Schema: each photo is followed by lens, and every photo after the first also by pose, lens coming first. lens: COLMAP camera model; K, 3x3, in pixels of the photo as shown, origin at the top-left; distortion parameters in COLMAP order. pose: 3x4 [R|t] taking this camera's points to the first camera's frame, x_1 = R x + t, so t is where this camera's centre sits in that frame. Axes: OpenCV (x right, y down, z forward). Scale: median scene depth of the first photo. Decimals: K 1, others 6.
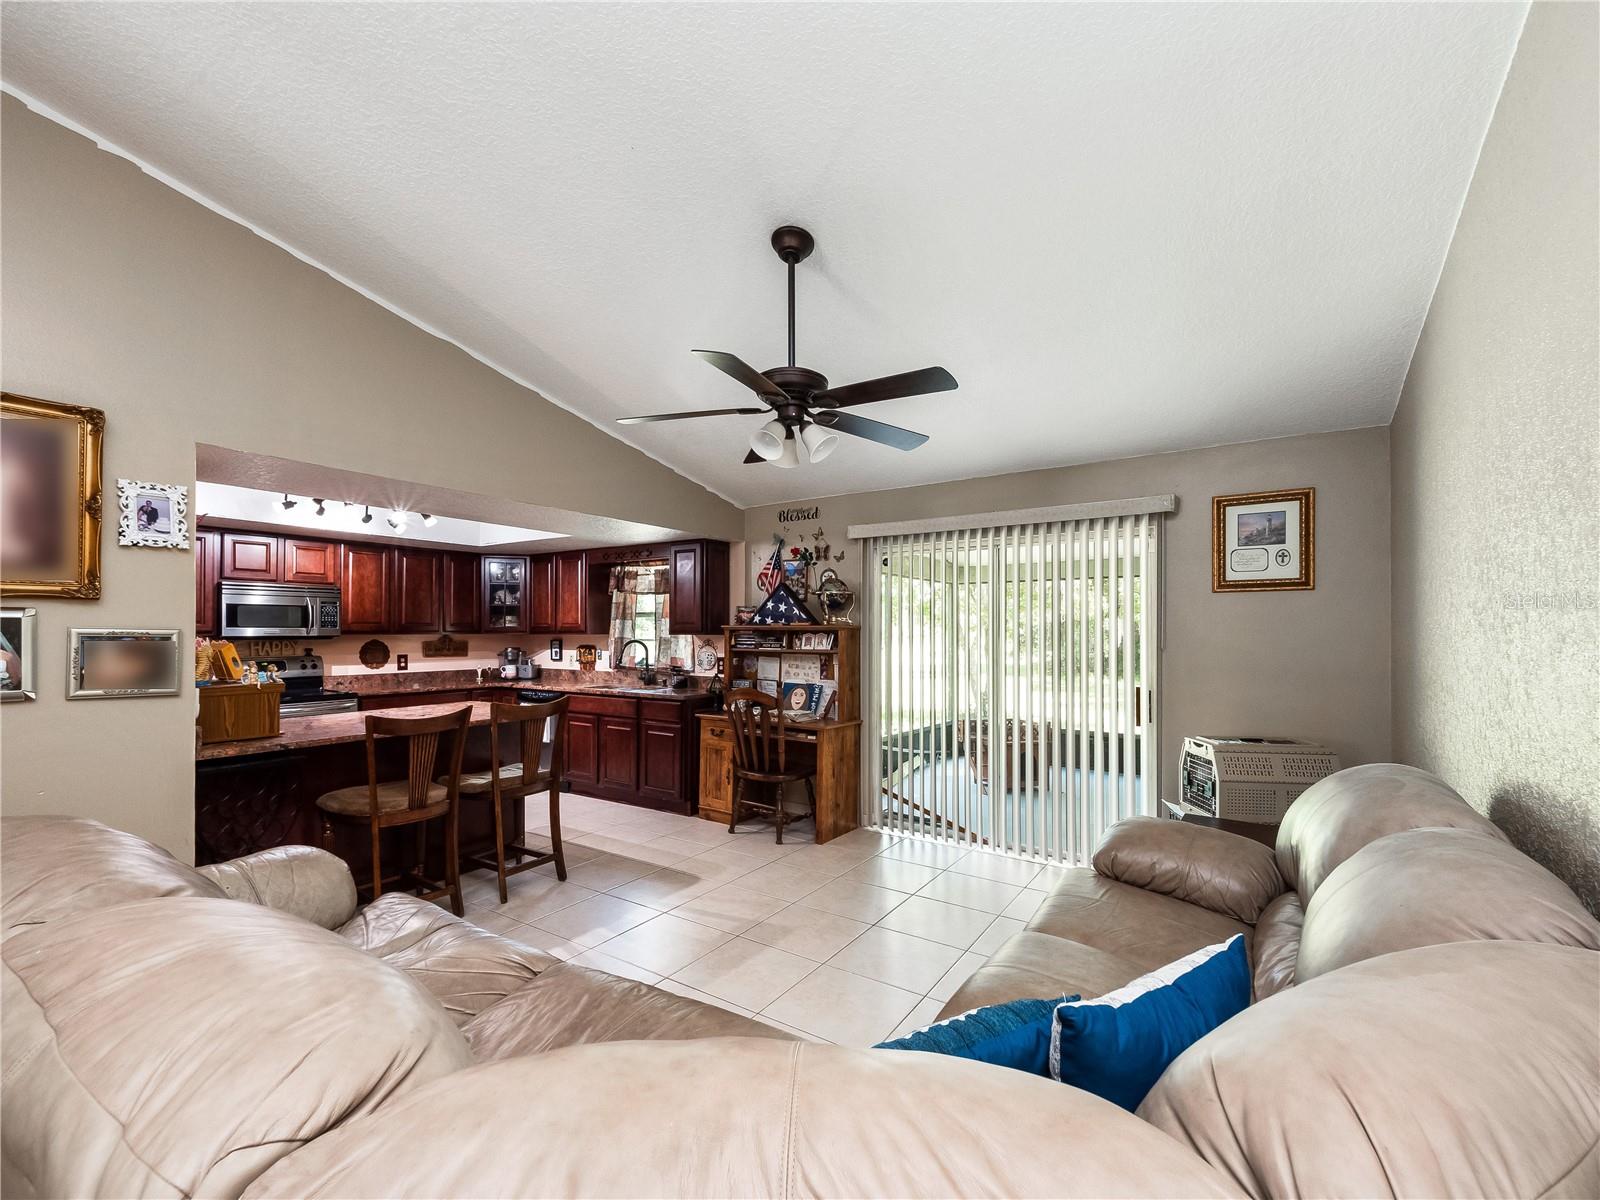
lens RADIAL K [[681.5, 0, 796.0], [0, 681.5, 616.1], [0, 0, 1]] dist [0.003333, -0.000777]
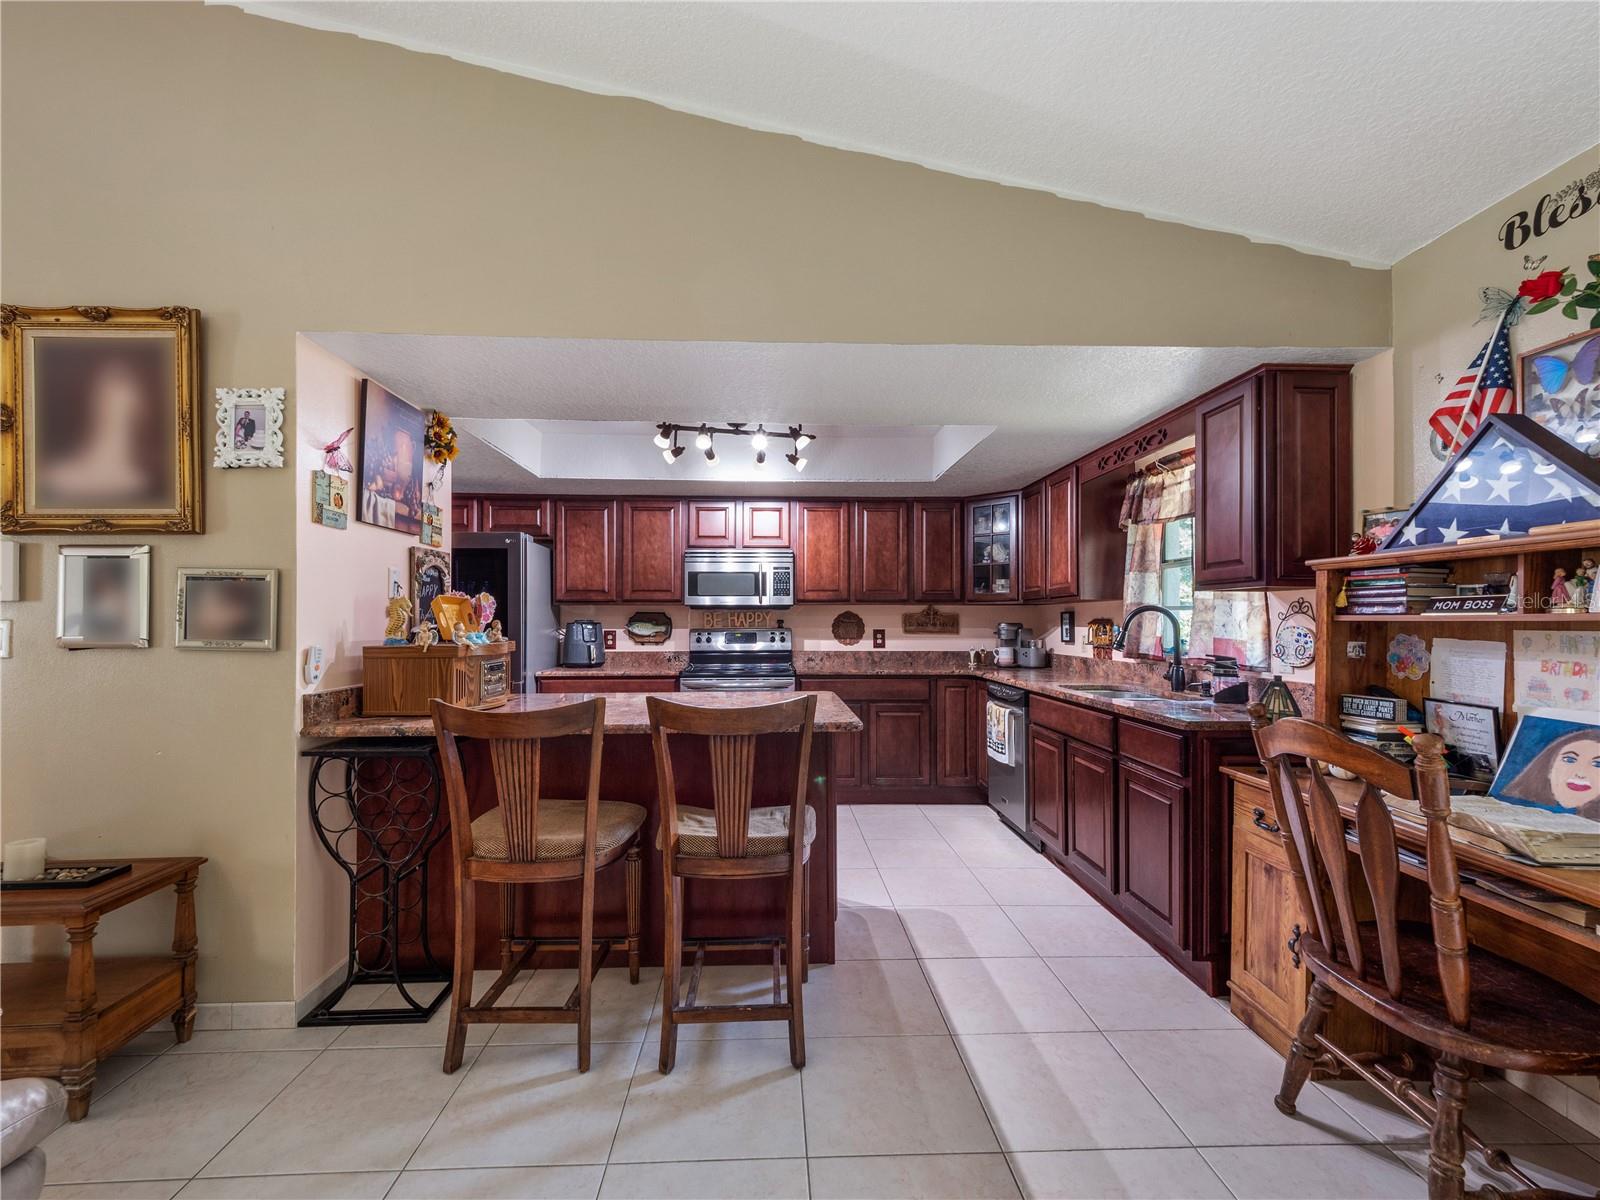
lens RADIAL K [[681.5, 0, 796.0], [0, 681.5, 616.1], [0, 0, 1]] dist [0.003333, -0.000777]
pose [[0.583729, -0.006036, -0.811926, 0.044437], [0.017786, 0.999827, 0.005354, 0.038333], [0.811754, -0.017566, 0.583736, 0.488905]]
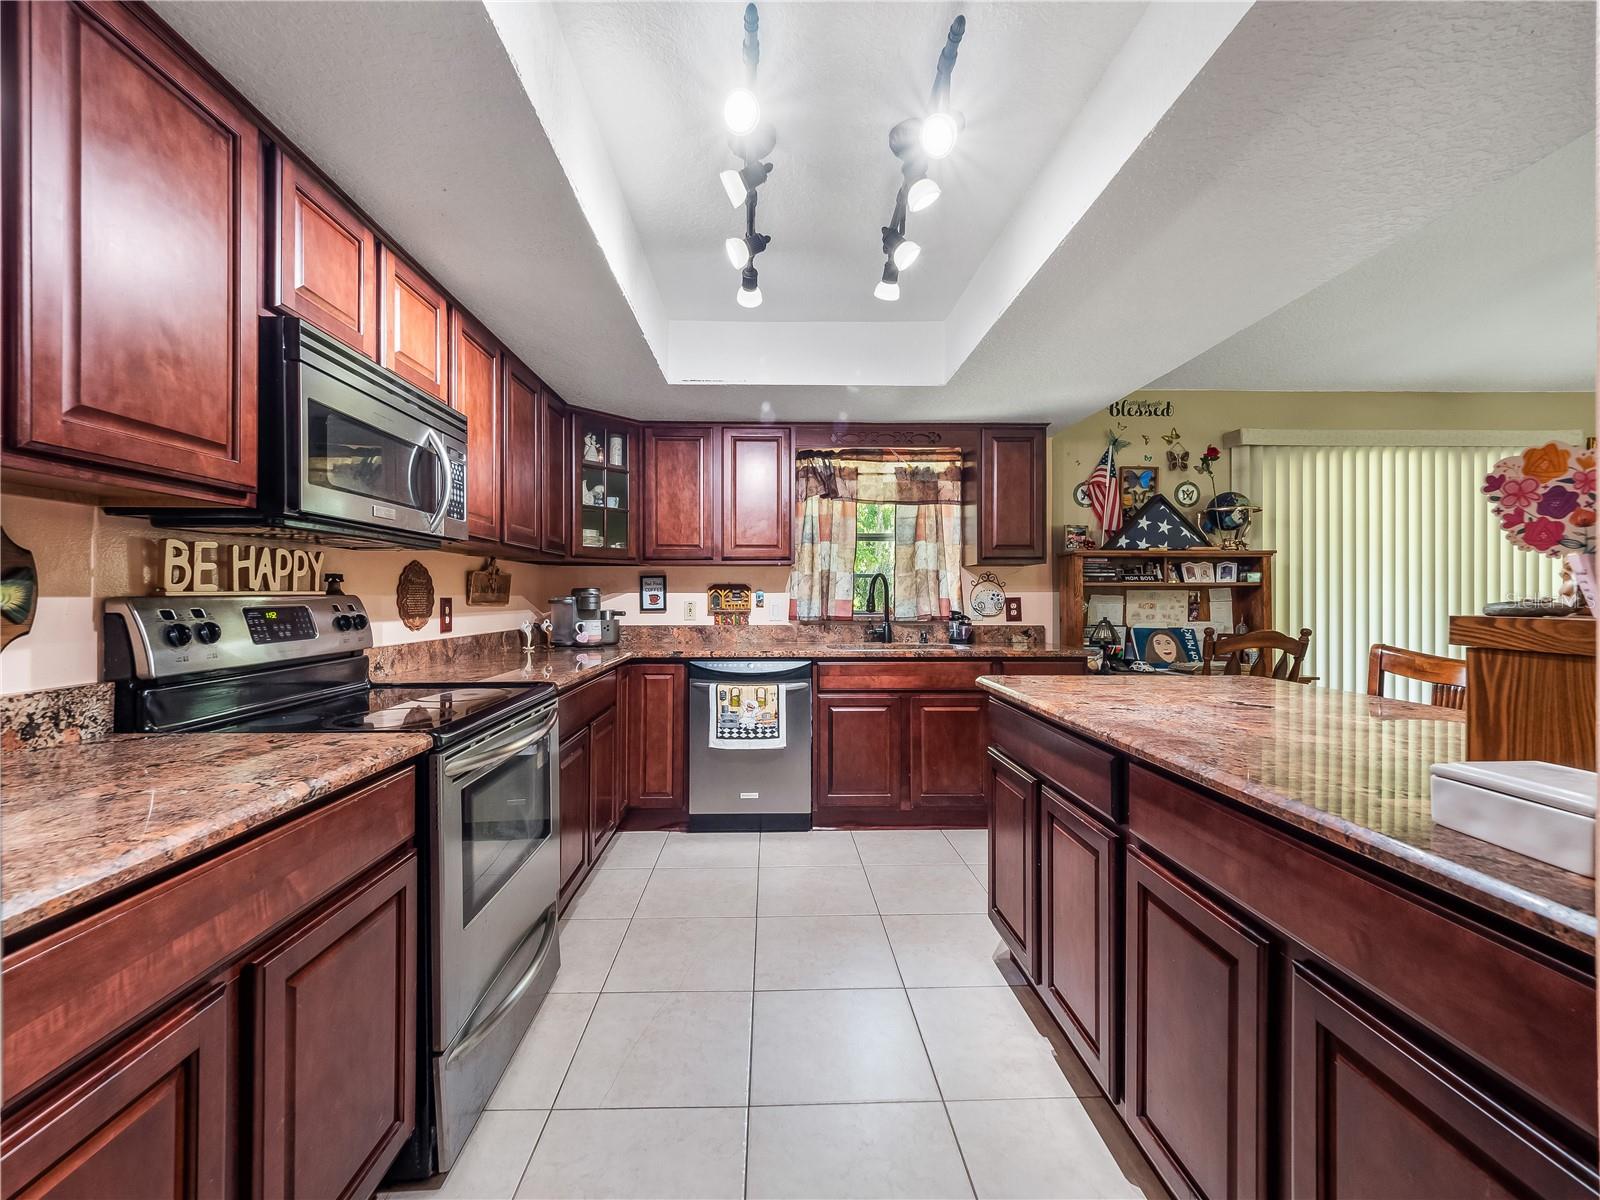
lens RADIAL K [[667.4, 0, 776.4], [0, 667.4, 591.2], [0, 0, 1]] dist [0.021887, -0.000130]
pose [[0.827538, 0.003638, 0.561398, -0.727829], [-0.011134, 0.999889, 0.009933, 0.051012], [-0.561299, -0.014471, 0.827486, 0.576904]]
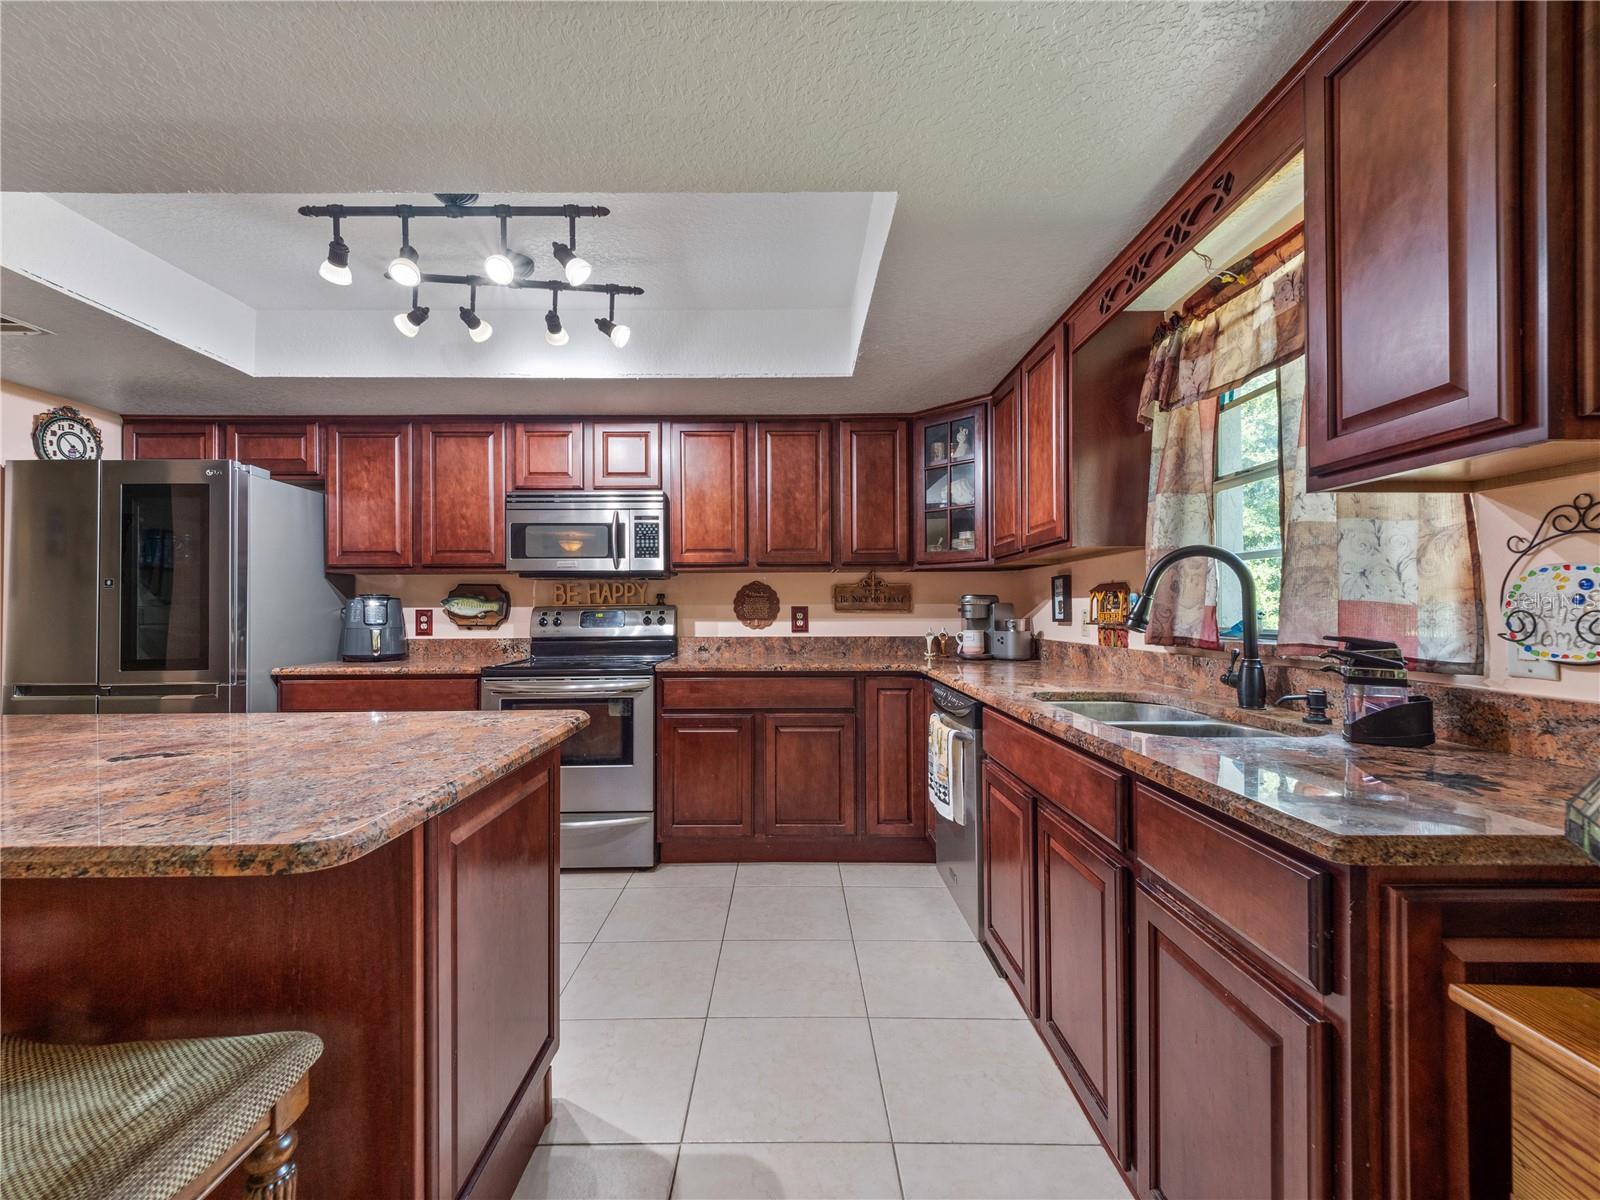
lens RADIAL K [[677.1, 0, 795.2], [0, 677.1, 604.1], [0, 0, 1]] dist [0.004655, -0.000192]
pose [[0.556520, -0.010779, -0.830765, -0.099484], [0.023264, 0.999726, 0.002613, 0.059535], [0.830509, -0.020781, 0.556618, 0.754820]]
